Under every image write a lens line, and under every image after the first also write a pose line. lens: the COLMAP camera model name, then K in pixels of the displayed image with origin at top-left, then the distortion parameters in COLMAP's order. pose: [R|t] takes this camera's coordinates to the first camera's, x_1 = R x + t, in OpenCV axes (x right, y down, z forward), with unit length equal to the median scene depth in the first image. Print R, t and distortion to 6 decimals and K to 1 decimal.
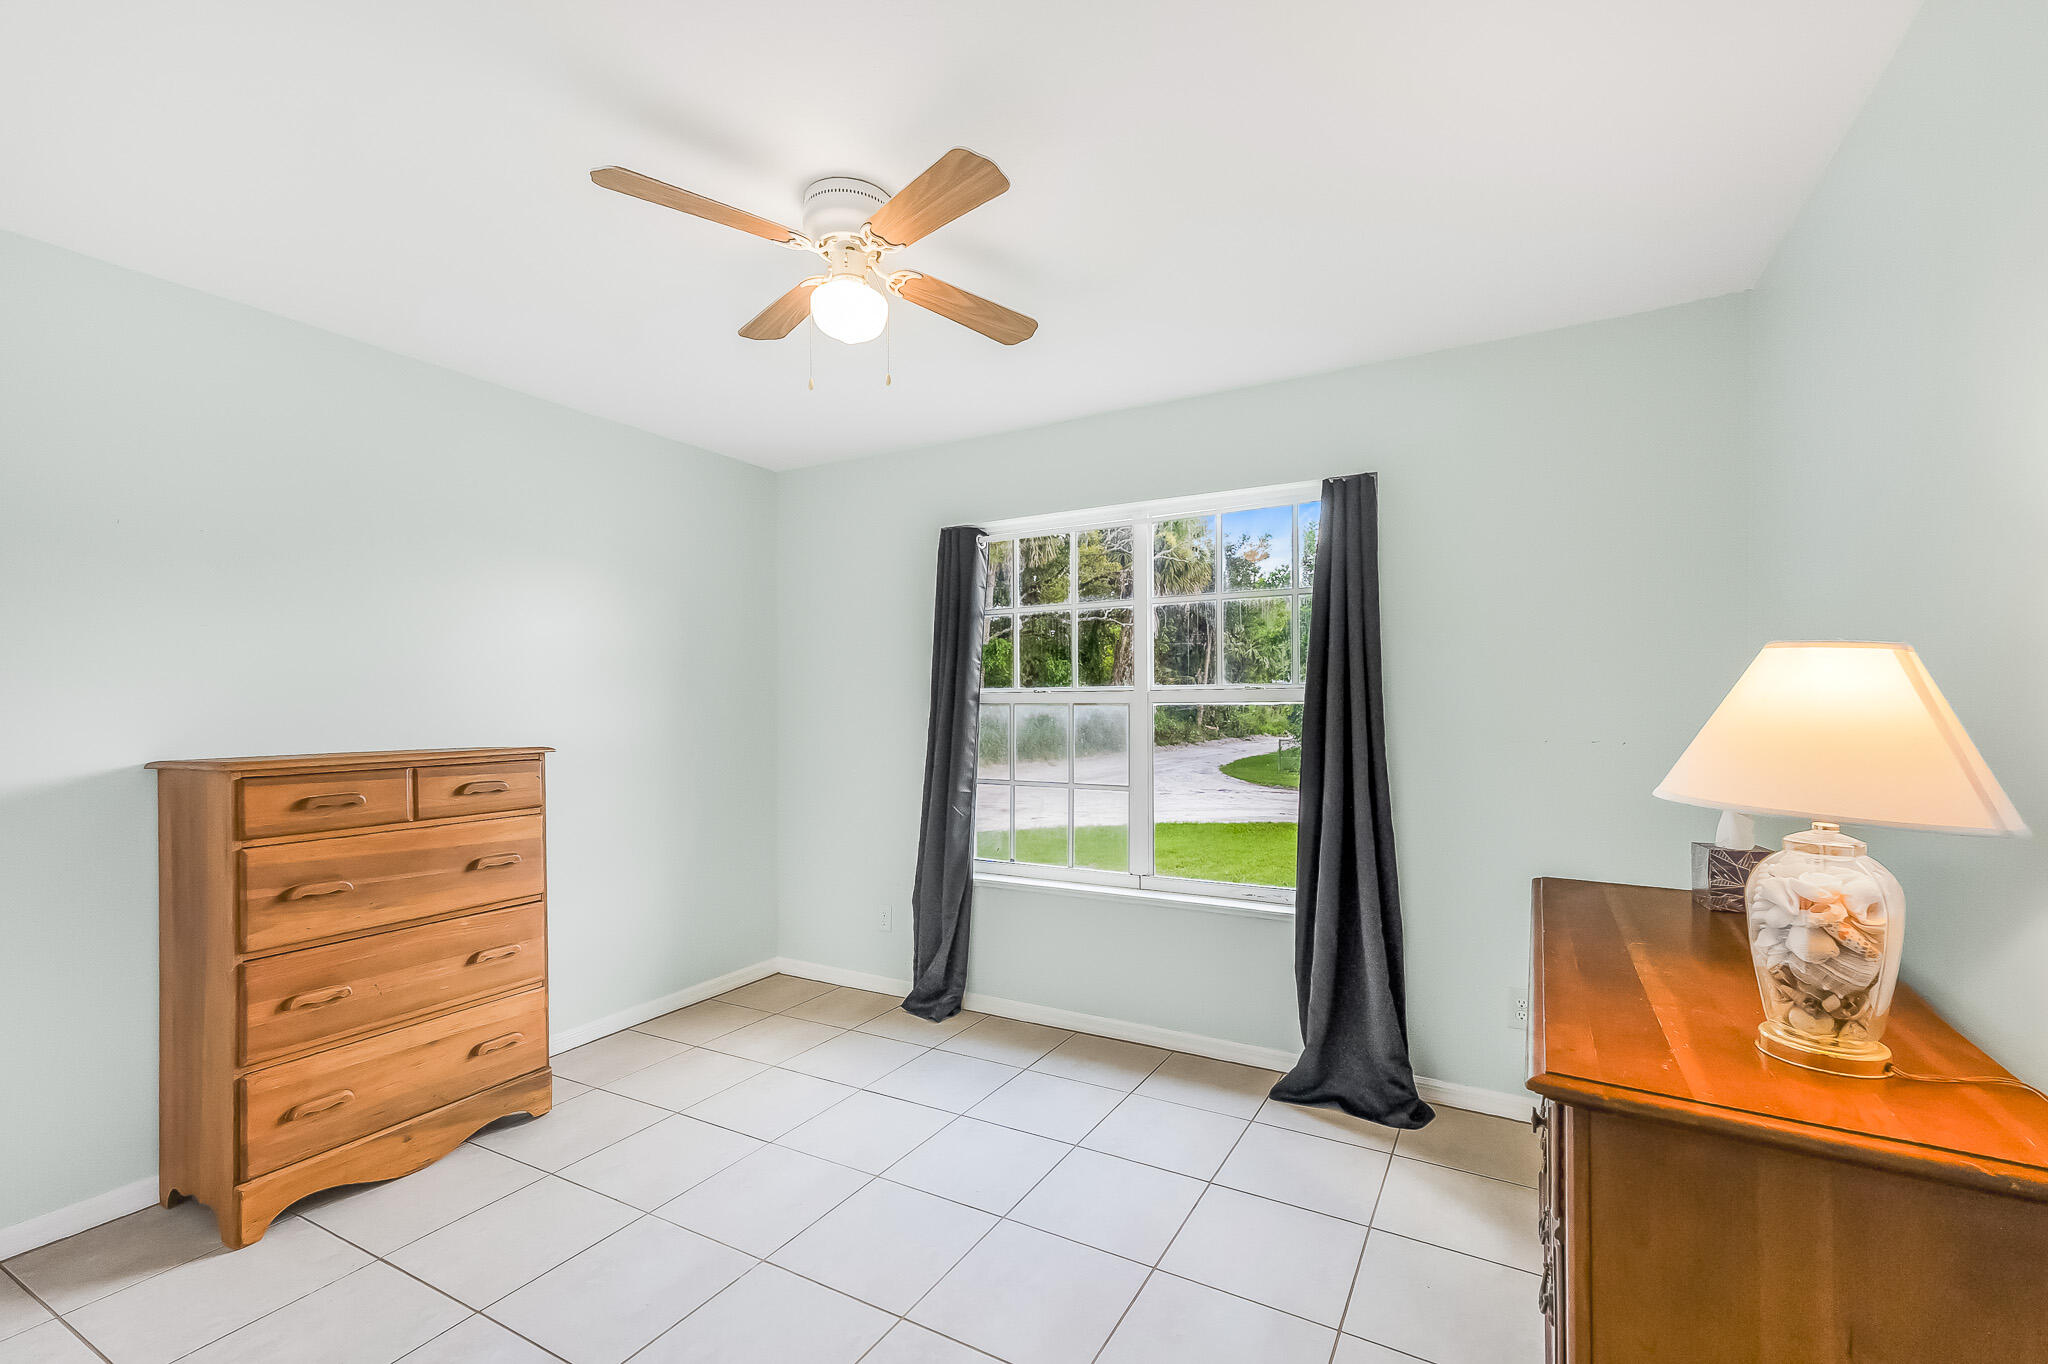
lens RADIAL K [[864.9, 0, 1039.4], [0, 864.9, 687.4], [0, 0, 1]] dist [0.013107, 0.000276]
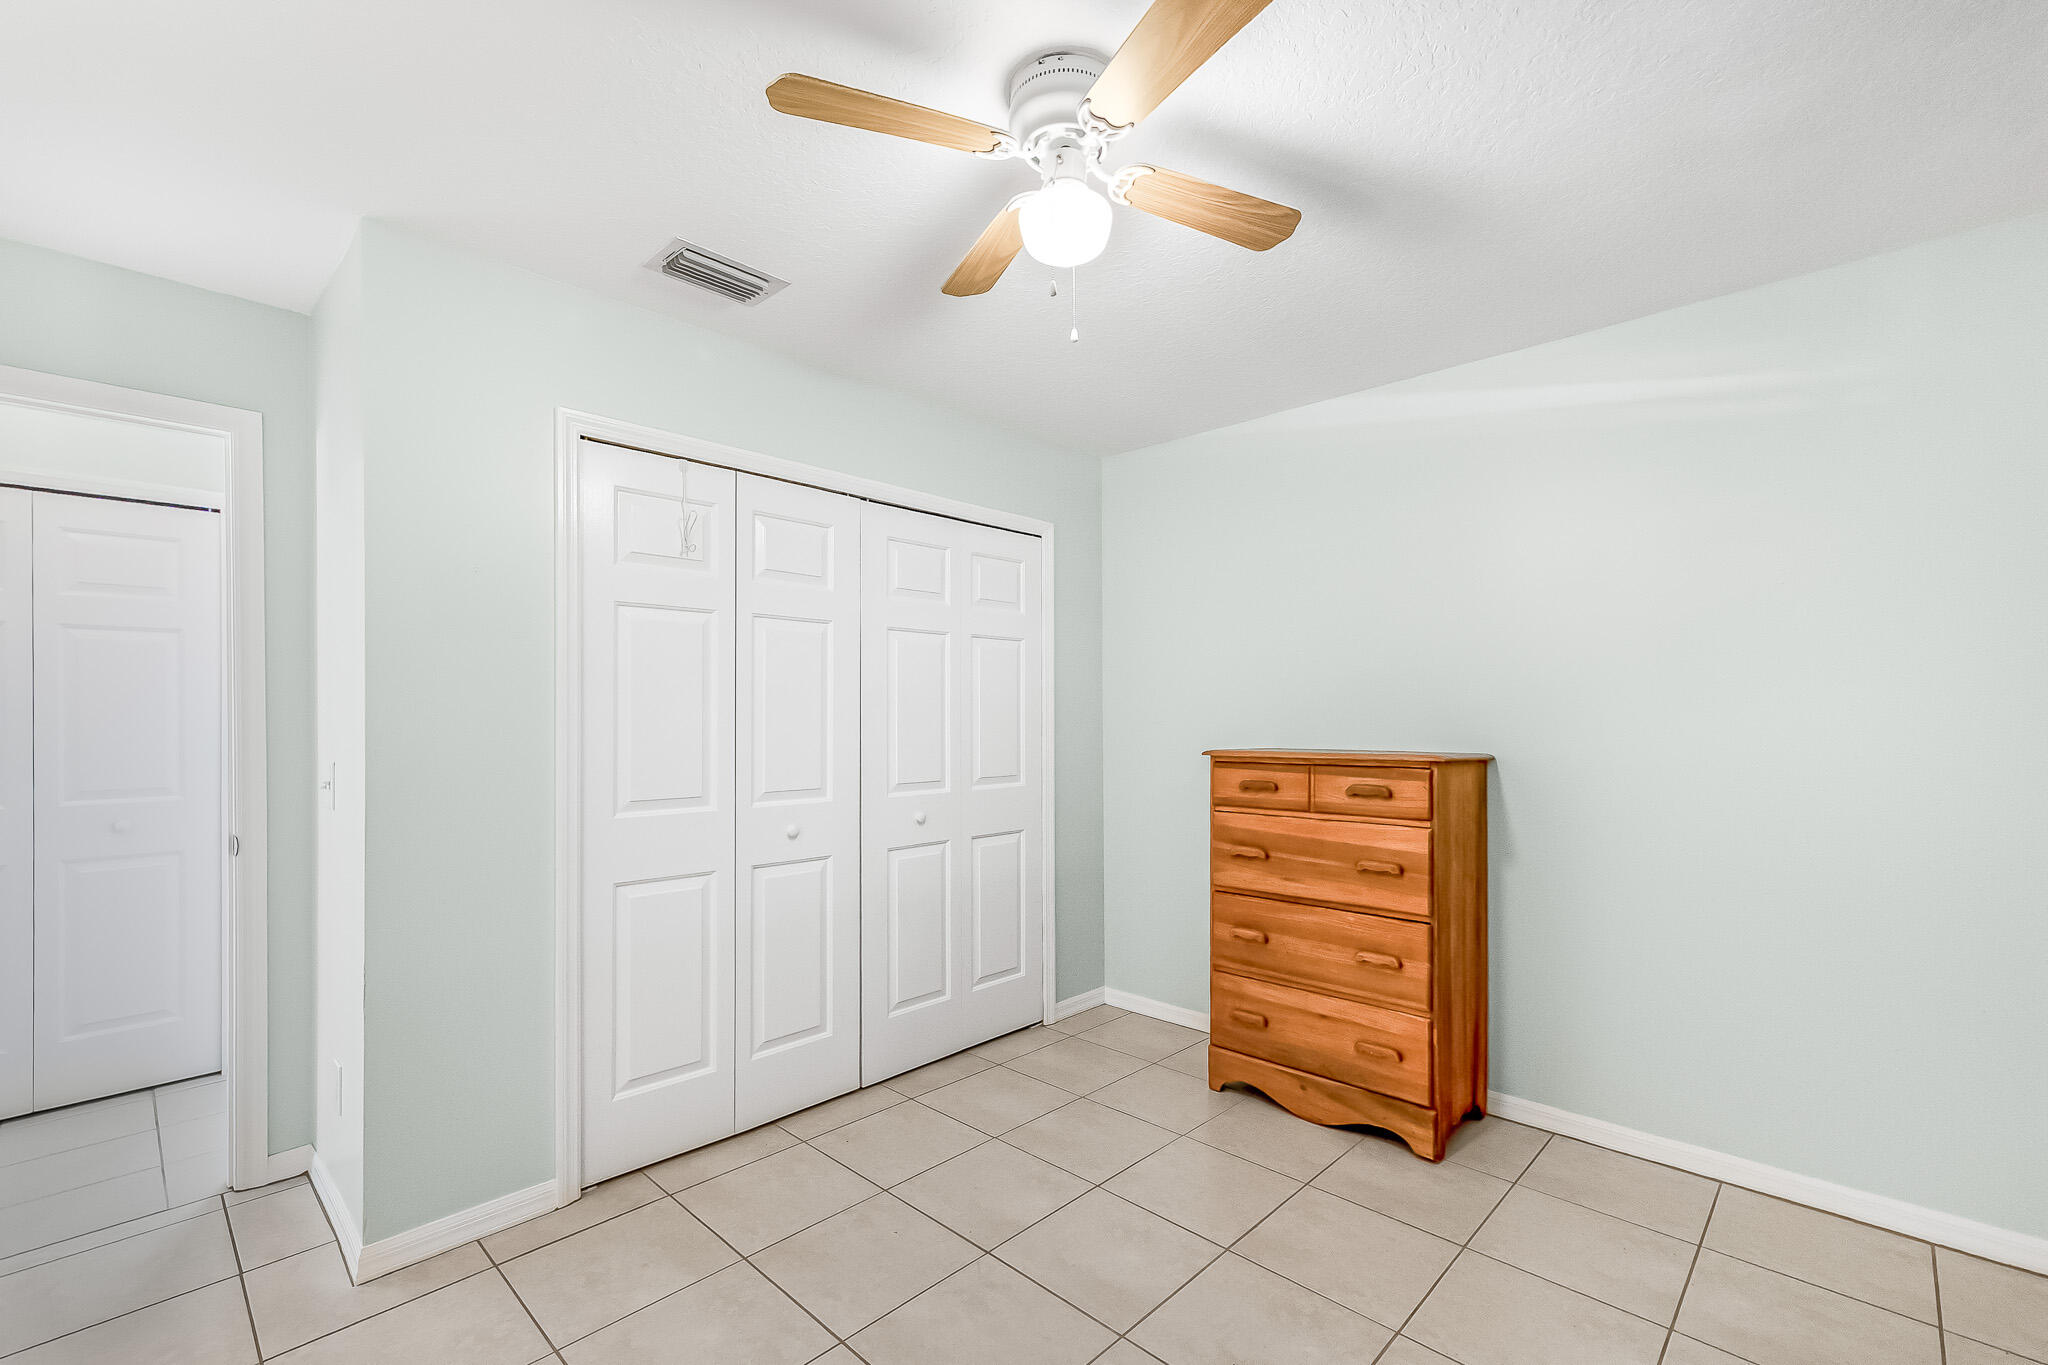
lens RADIAL K [[864.9, 0, 1039.4], [0, 864.9, 687.9], [0, 0, 1]] dist [0.013107, 0.000276]
pose [[-0.239974, -0.035785, -0.970120, 0.480151], [0.017190, 0.999007, -0.041103, 0.030740], [0.970627, -0.026540, -0.239121, 0.934869]]
